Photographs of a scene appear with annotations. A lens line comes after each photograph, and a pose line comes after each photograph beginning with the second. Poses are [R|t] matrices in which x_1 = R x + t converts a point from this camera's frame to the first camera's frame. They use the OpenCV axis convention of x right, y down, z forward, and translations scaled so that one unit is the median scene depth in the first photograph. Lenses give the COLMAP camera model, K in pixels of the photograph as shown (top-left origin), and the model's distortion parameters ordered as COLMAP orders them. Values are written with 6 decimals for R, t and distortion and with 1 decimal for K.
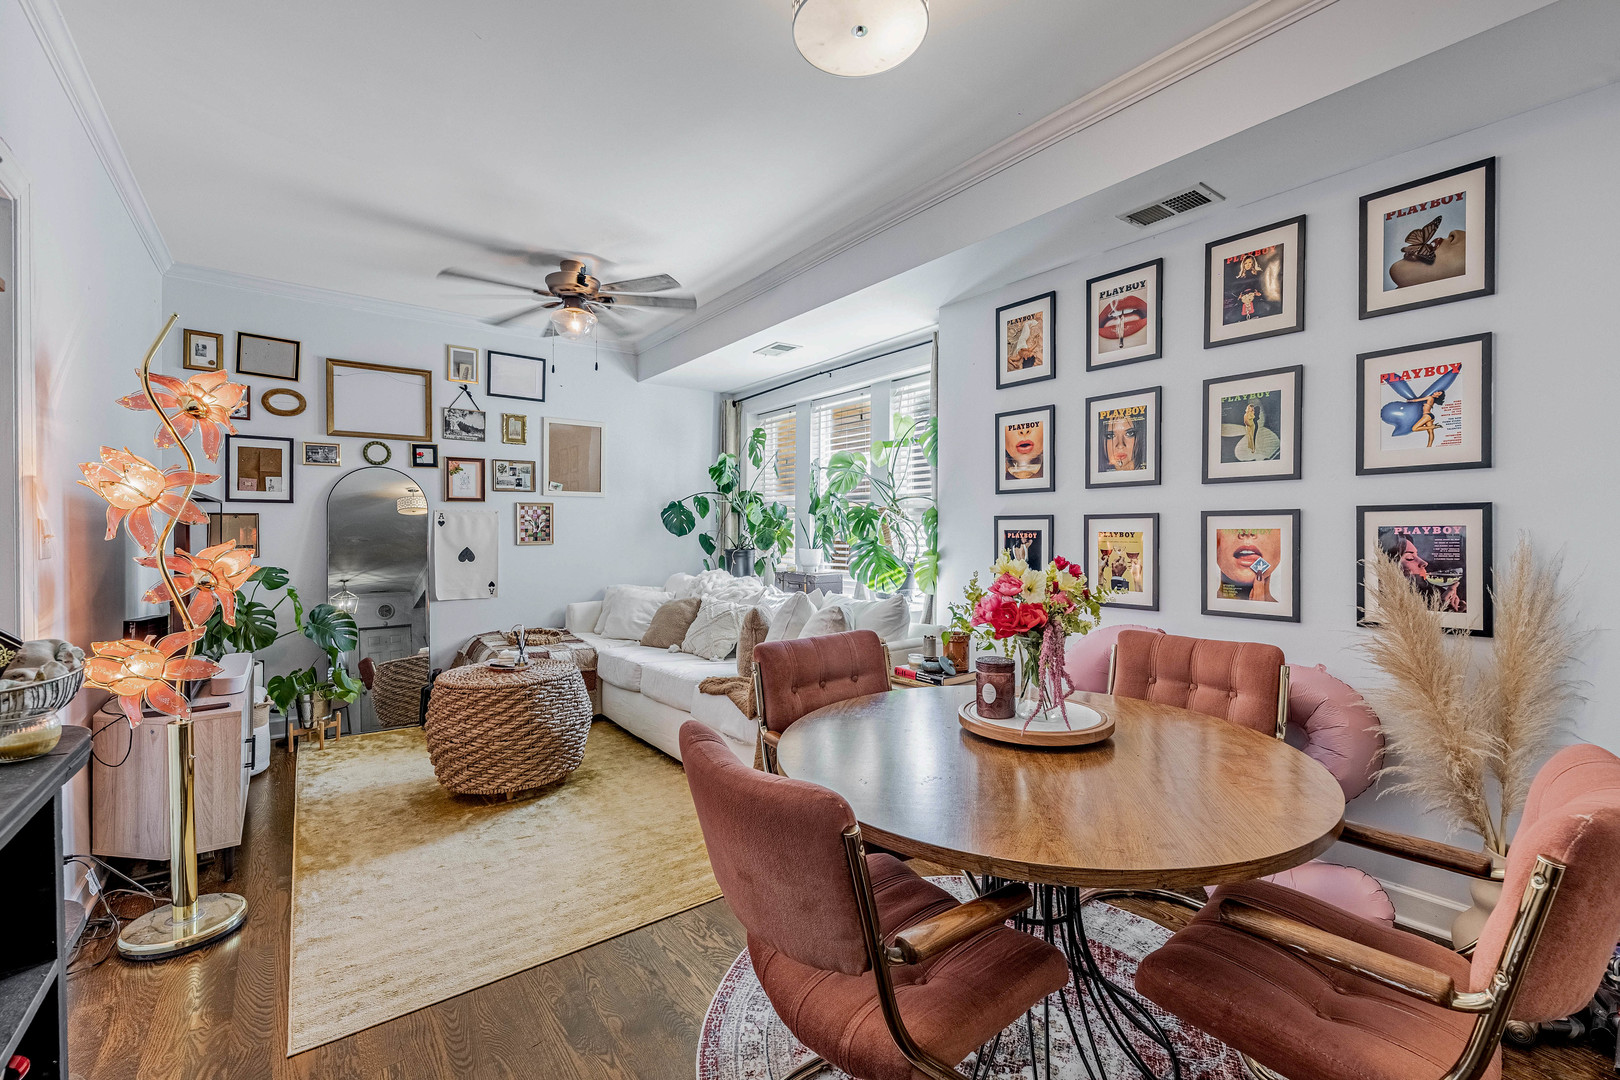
lens RADIAL K [[688.2, 0, 811.2], [0, 688.2, 530.2], [0, 0, 1]] dist [0.004500, -0.000037]
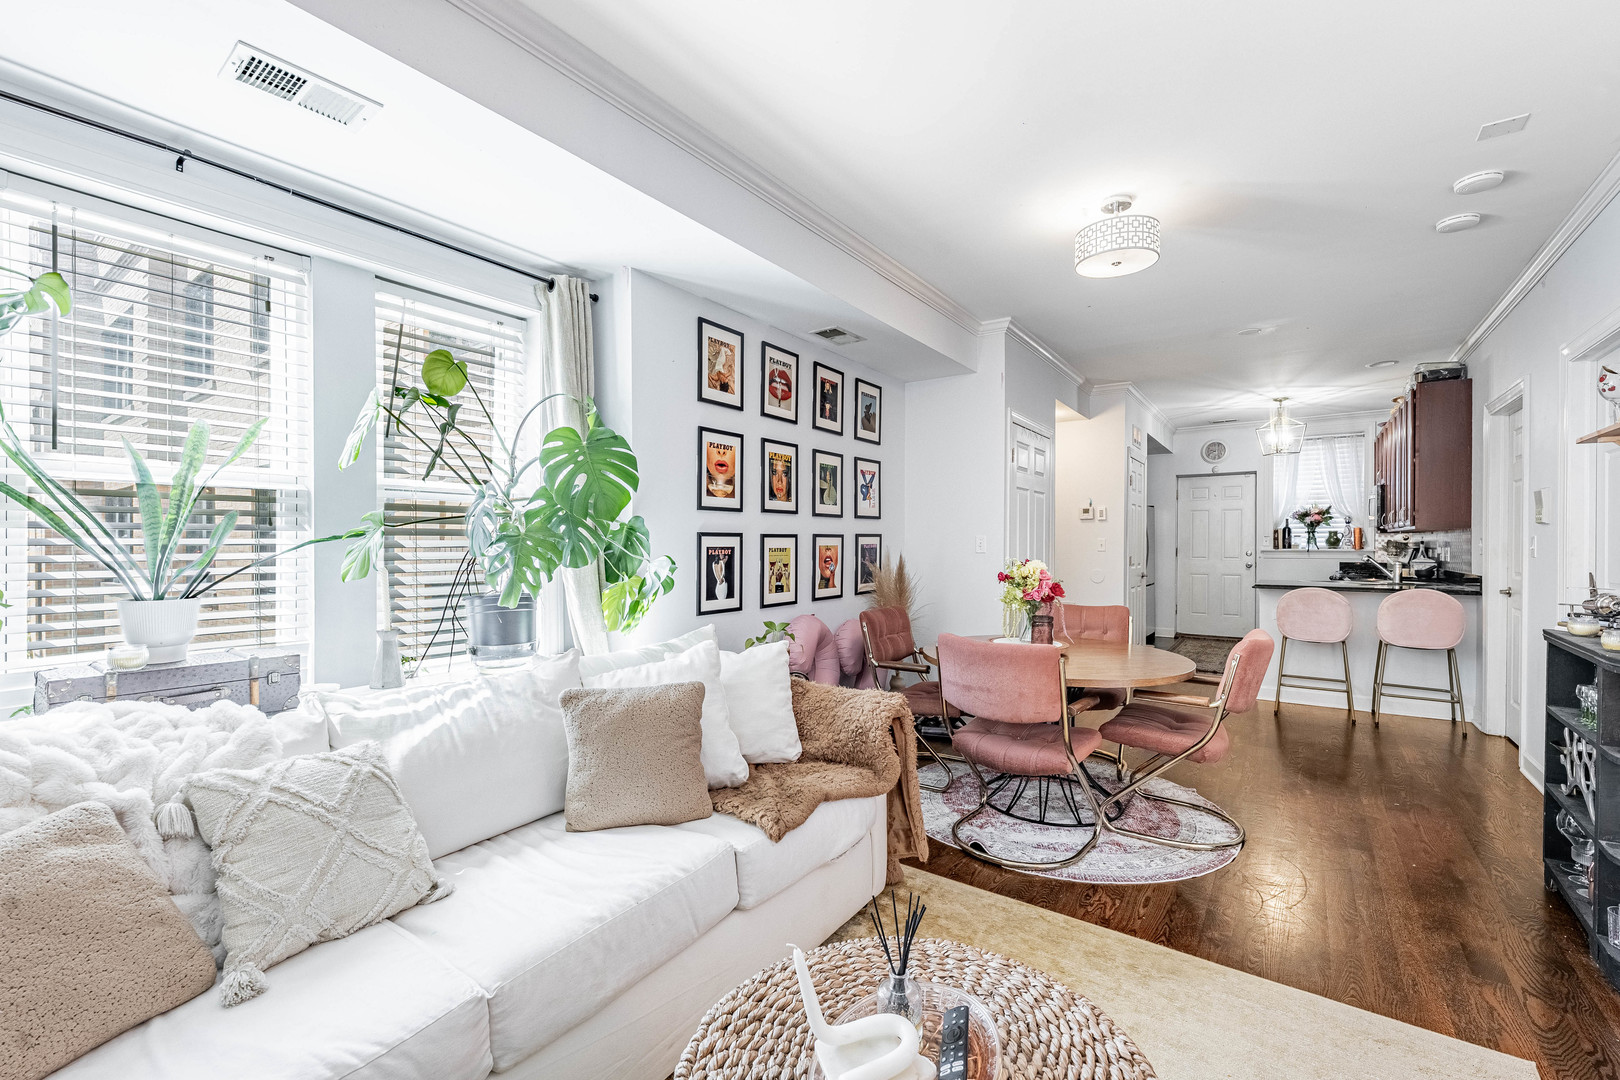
lens RADIAL K [[688.2, 0, 810.1], [0, 688.2, 548.2], [0, 0, 1]] dist [0.004500, -0.000037]
pose [[-0.298173, -0.000497, 0.954512, -0.816519], [0.007141, 0.999971, 0.002752, 0.000085], [-0.954485, 0.007637, -0.298160, 1.339962]]
